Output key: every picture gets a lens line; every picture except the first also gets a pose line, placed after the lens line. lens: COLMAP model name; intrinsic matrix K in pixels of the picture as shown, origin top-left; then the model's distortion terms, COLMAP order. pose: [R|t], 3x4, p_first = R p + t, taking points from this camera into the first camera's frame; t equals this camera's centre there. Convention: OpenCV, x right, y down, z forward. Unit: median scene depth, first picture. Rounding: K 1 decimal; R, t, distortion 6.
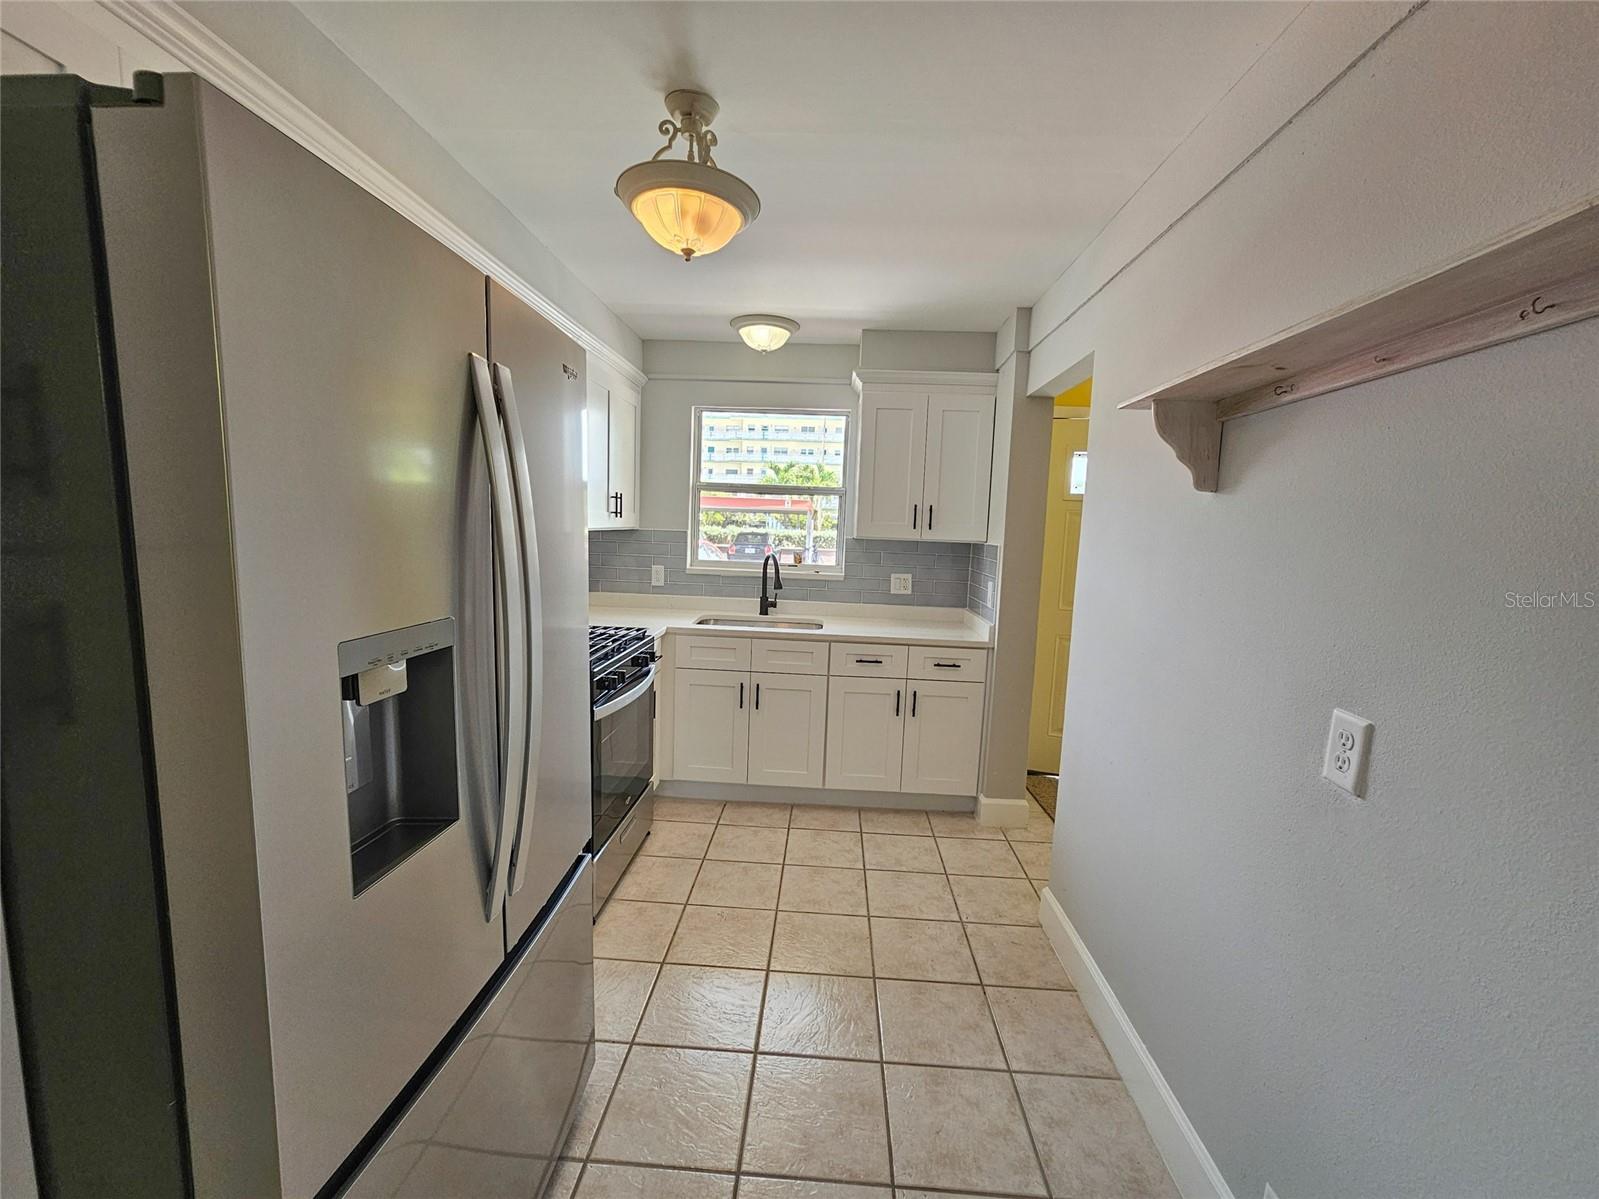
lens RADIAL K [[666.8, 0, 795.7], [0, 666.8, 602.6], [0, 0, 1]] dist [-0.018779, 0.010832]
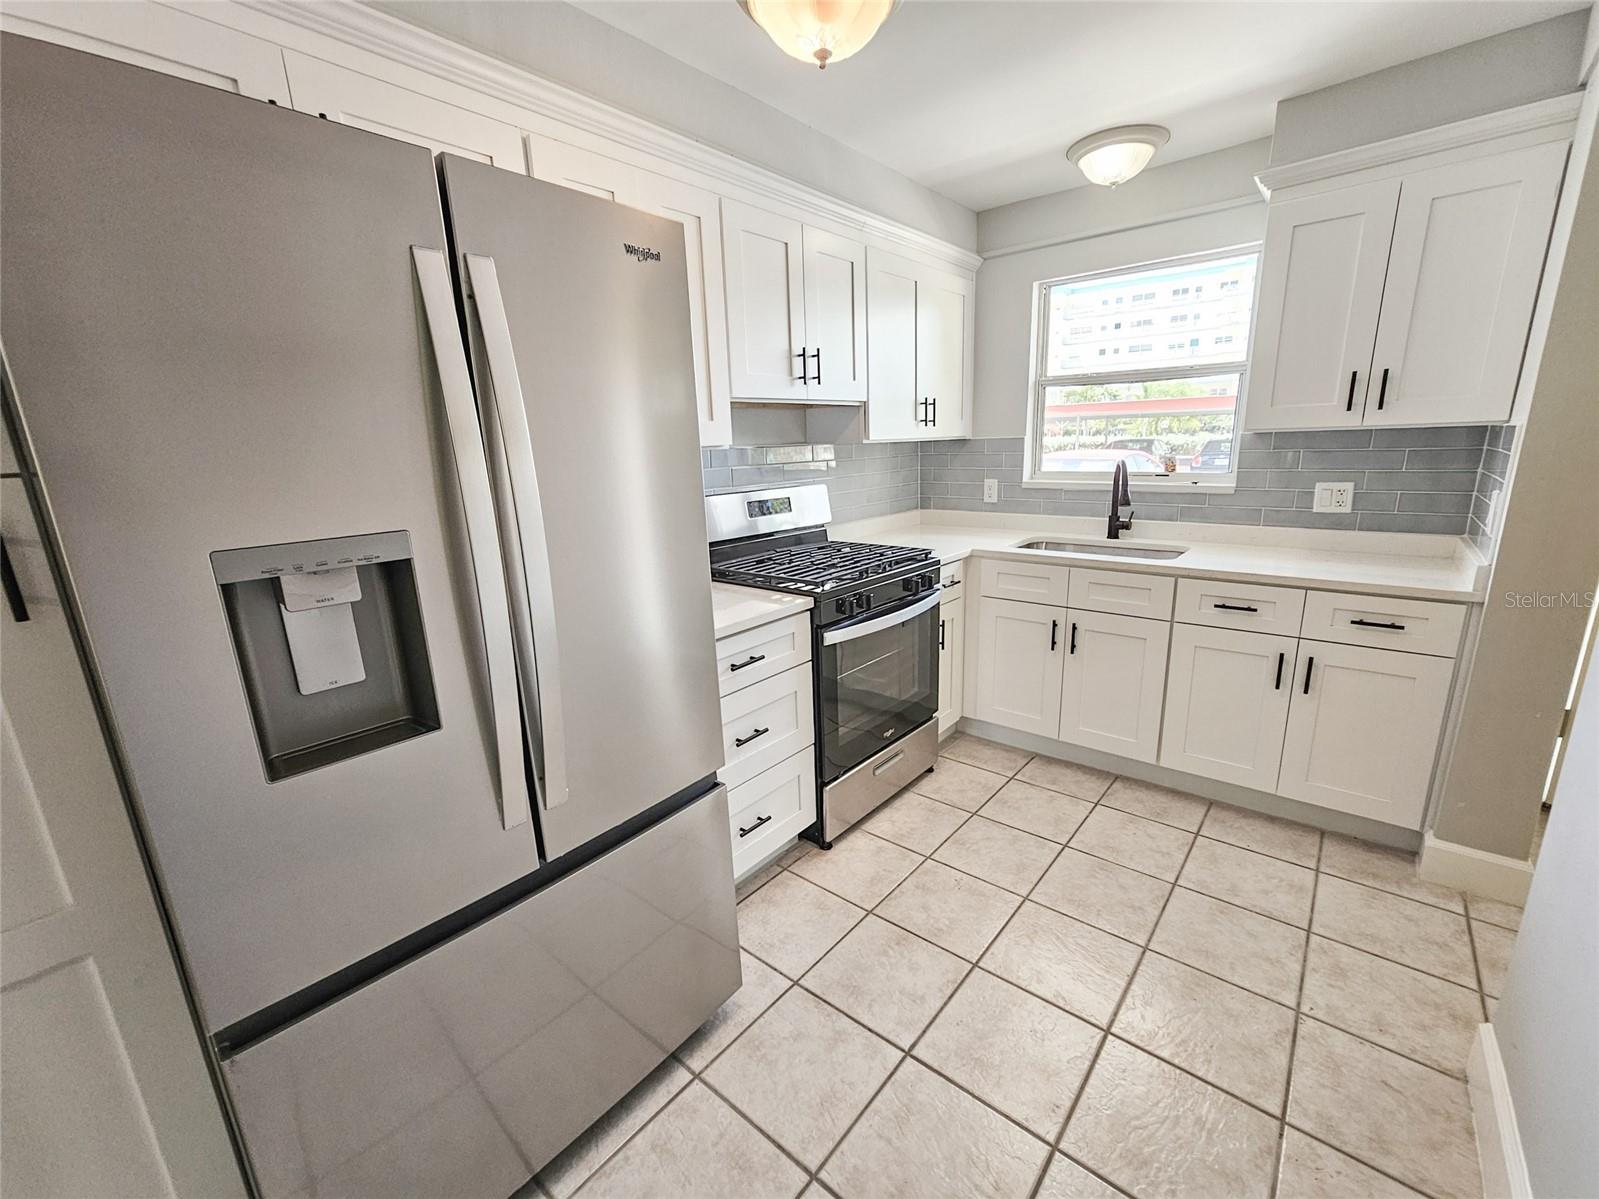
lens RADIAL K [[666.8, 0, 807.2], [0, 666.8, 601.7], [0, 0, 1]] dist [-0.018779, 0.010832]
pose [[0.800013, 0.080260, -0.594590, 0.160230], [-0.009777, 0.992625, 0.120832, 0.001177], [0.599903, -0.090854, 0.794897, 0.162044]]
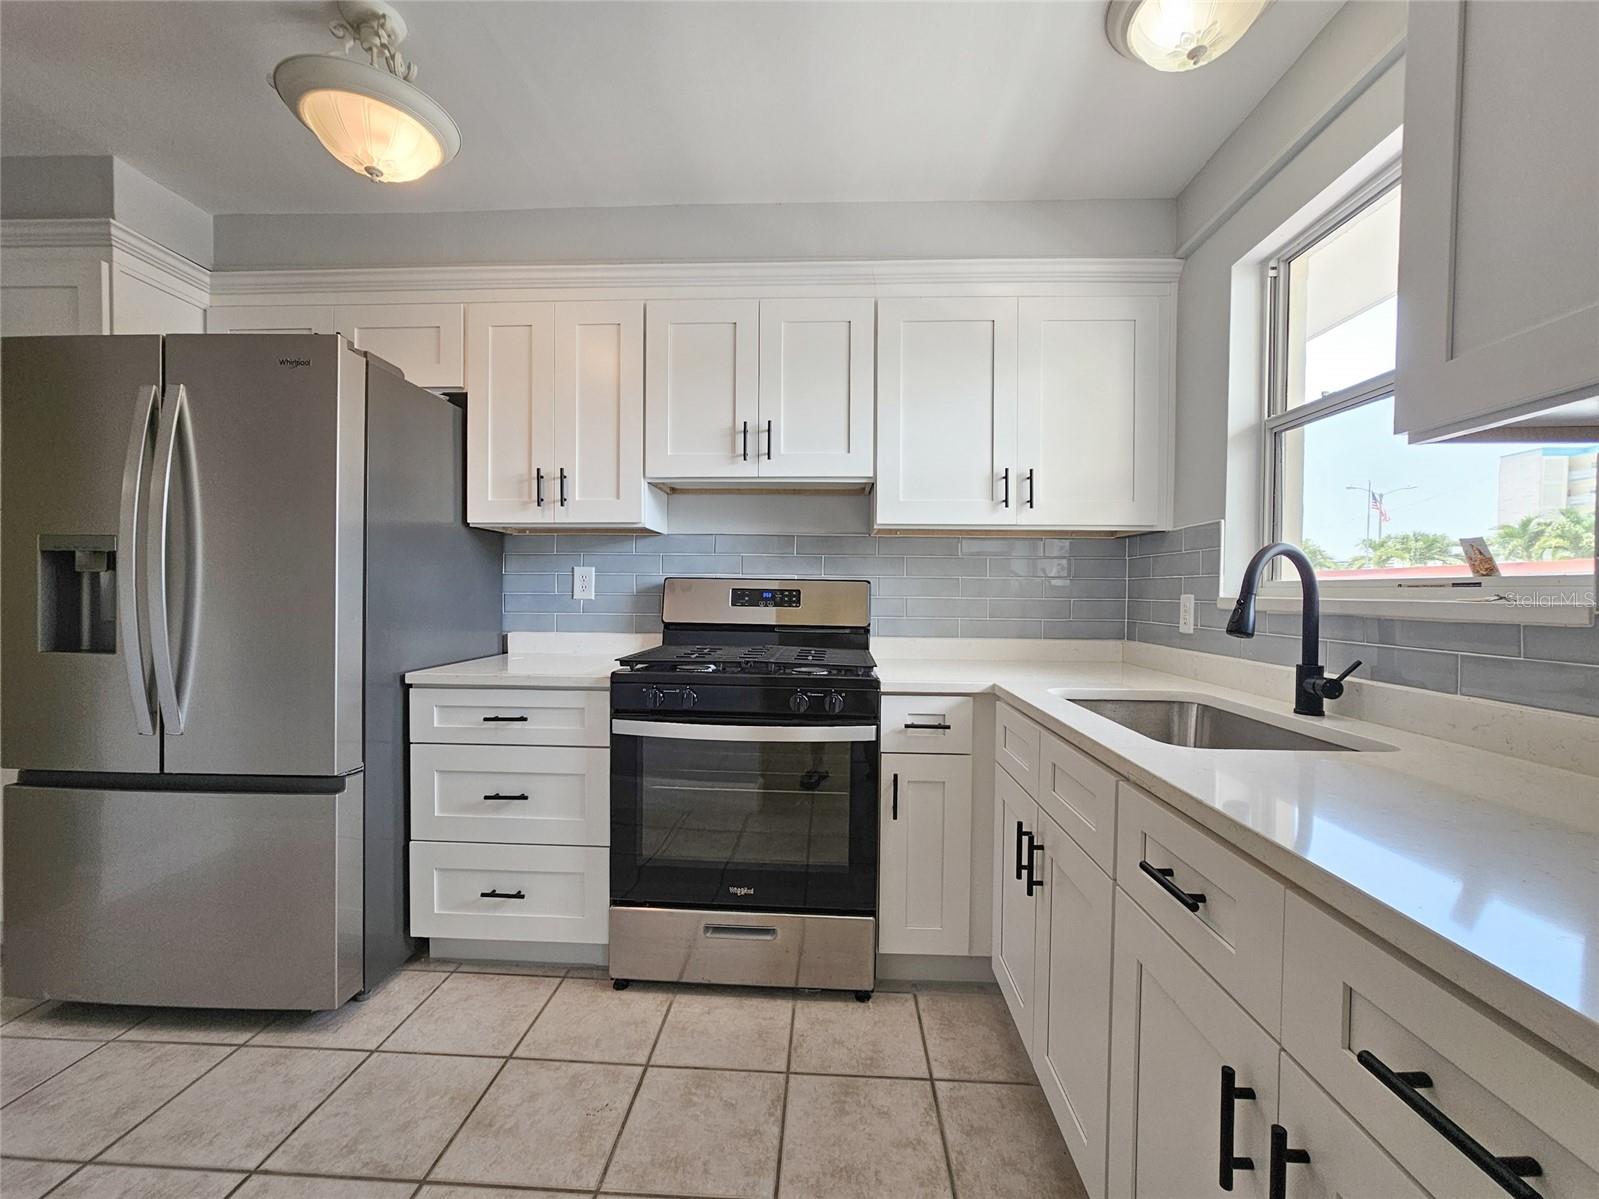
lens RADIAL K [[666.8, 0, 796.7], [0, 666.8, 604.0], [0, 0, 1]] dist [-0.018779, 0.010832]
pose [[0.008839, -0.018971, -0.999781, 0.368881], [-0.129957, 0.991319, -0.019959, 0.002181], [0.991480, 0.130105, 0.006297, 0.816141]]
